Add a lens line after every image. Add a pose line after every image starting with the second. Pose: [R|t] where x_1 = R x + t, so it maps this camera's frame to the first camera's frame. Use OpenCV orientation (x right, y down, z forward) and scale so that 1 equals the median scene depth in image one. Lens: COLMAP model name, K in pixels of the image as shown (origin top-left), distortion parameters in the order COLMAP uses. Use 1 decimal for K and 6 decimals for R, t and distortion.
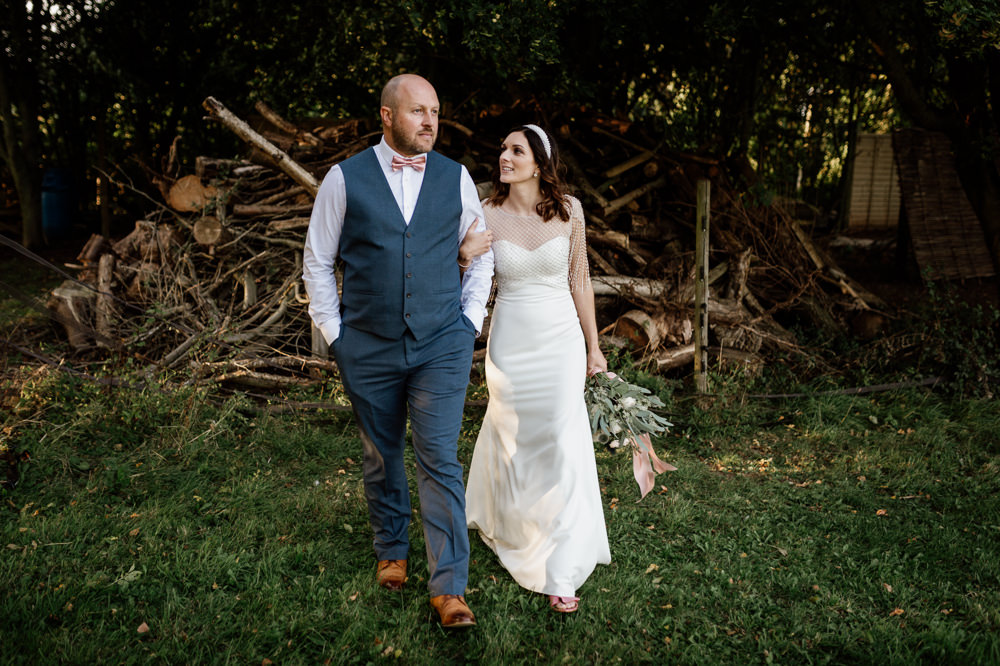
lens RADIAL K [[1000.9, 0, 497.6], [0, 1000.9, 332.3], [0, 0, 1]] dist [0.015400, 0.000000]
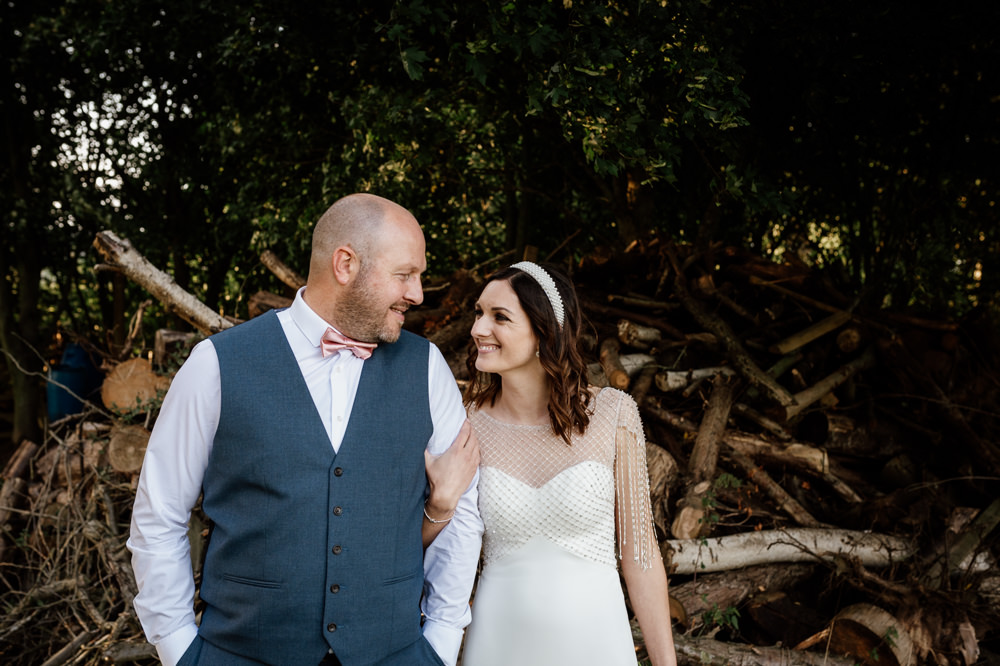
lens RADIAL K [[1000.9, 0, 499.6], [0, 1000.9, 332.9], [0, 0, 1]] dist [0.015400, 0.000000]
pose [[0.994085, -0.012663, -0.107868, 0.002460], [-0.004802, 0.987083, -0.160135, -0.071019], [0.108502, 0.159705, 0.981184, 0.389448]]
